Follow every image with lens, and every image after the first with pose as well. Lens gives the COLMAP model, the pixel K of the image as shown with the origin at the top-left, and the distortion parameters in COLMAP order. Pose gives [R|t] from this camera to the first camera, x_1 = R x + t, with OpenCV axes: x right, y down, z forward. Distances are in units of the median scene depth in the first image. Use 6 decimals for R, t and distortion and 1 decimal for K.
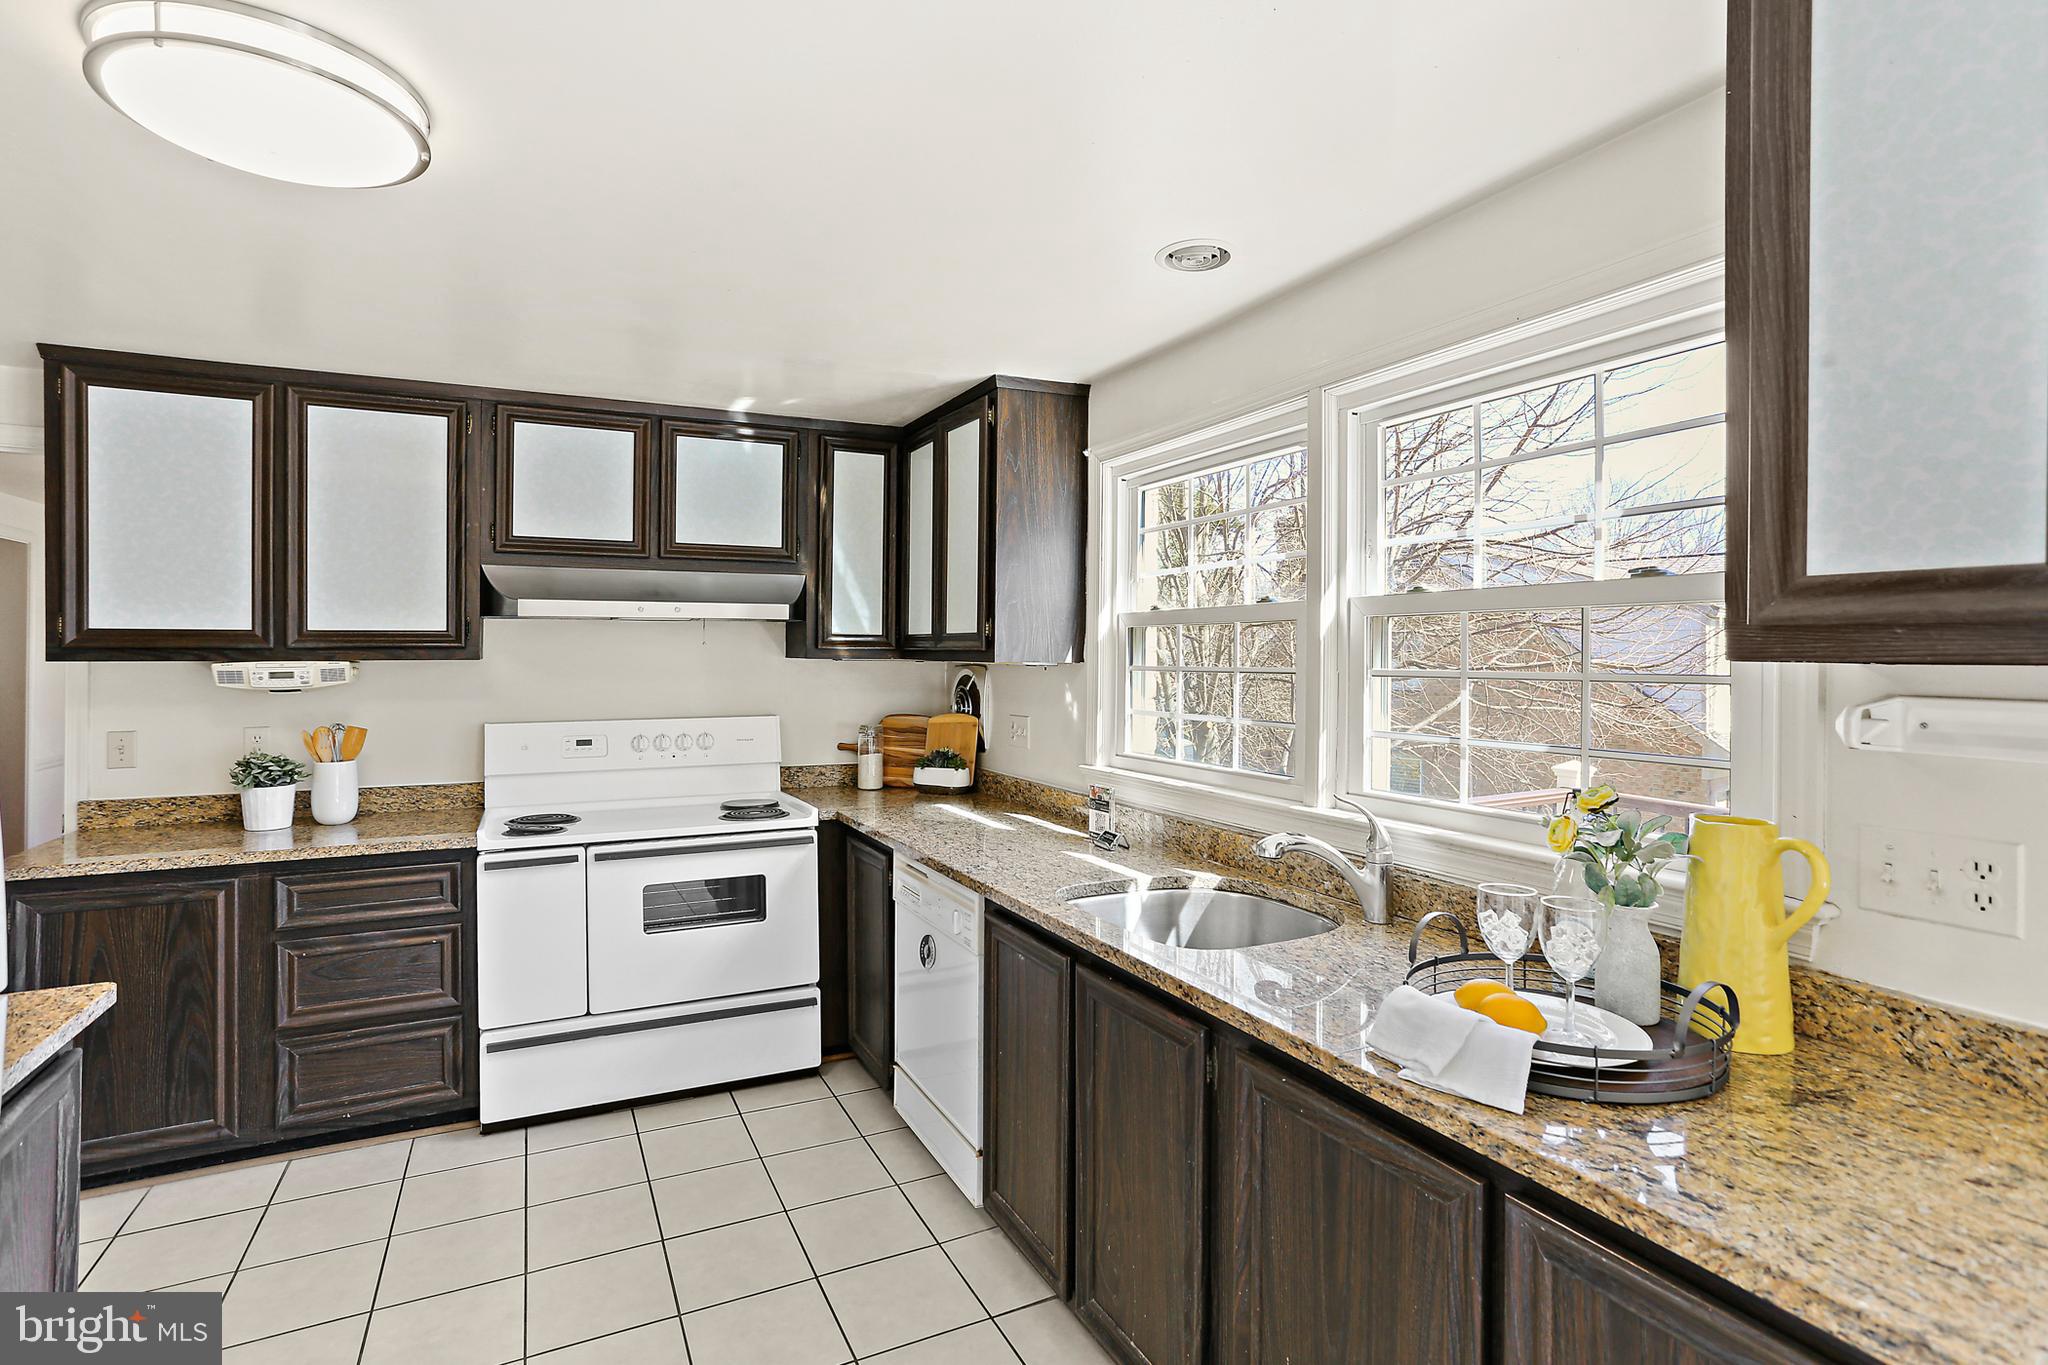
lens RADIAL K [[993.9, 0, 1033.8], [0, 993.9, 656.1], [0, 0, 1]] dist [-0.029717, 0.010398]
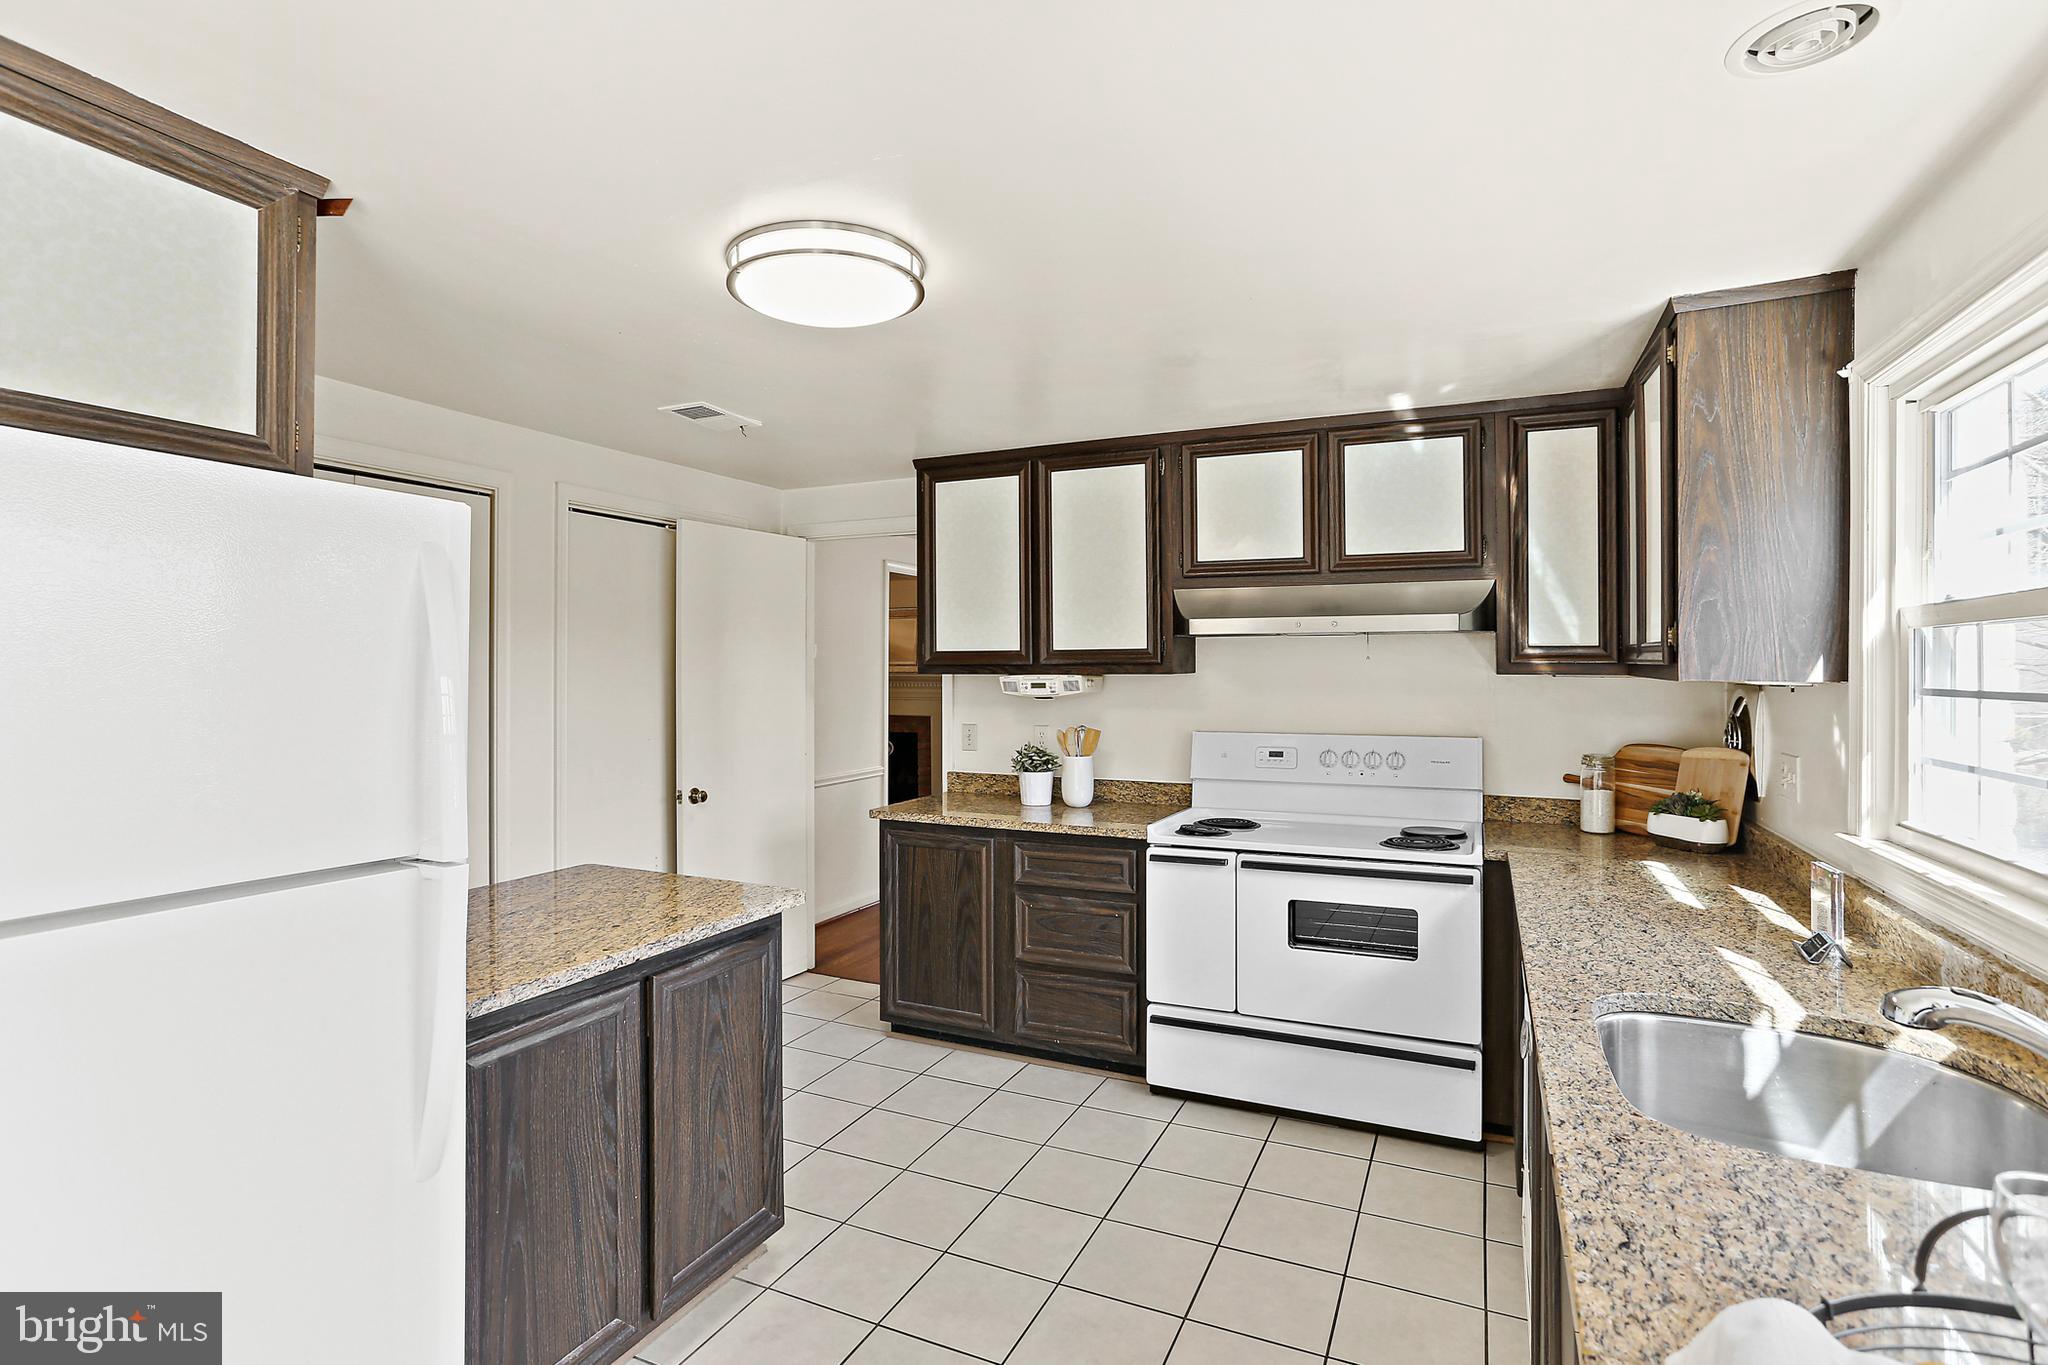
lens RADIAL K [[993.9, 0, 1020.2], [0, 993.9, 662.7], [0, 0, 1]] dist [-0.029717, 0.010398]
pose [[0.635615, -0.004475, -0.771993, 0.211279], [-0.000731, 0.999979, -0.006398, -0.002072], [0.772006, 0.004632, 0.635598, 0.145134]]
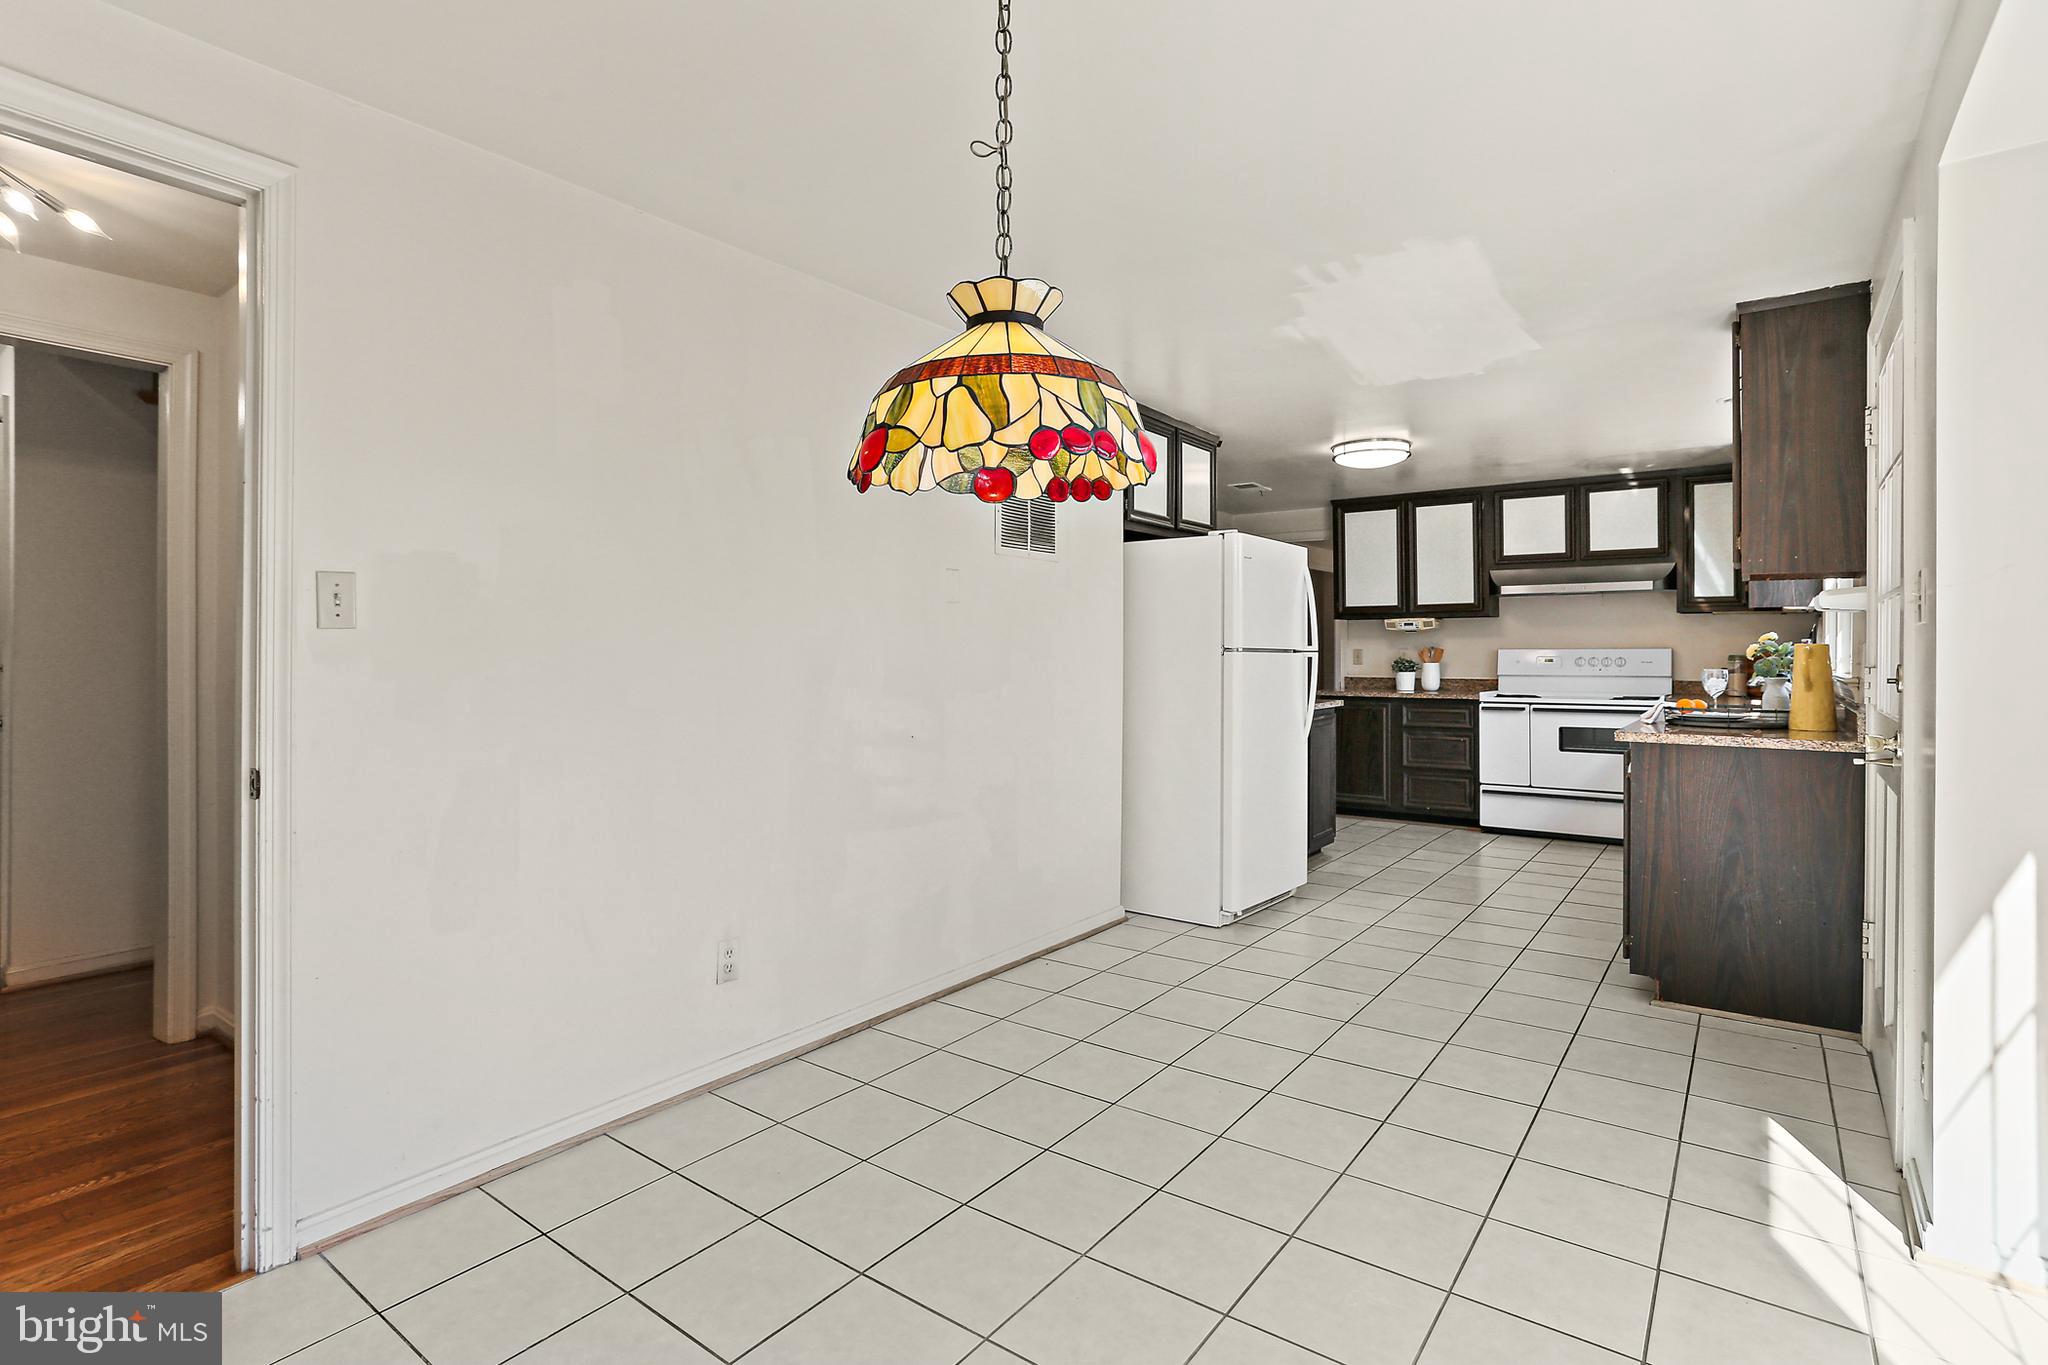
lens RADIAL K [[993.9, 0, 1021.0], [0, 993.9, 641.2], [0, 0, 1]] dist [-0.029717, 0.010398]
pose [[0.449950, -0.003036, -0.893049, 0.884674], [0.003915, 0.999991, -0.001427, 0.056894], [0.893045, -0.002854, 0.449958, -0.851460]]
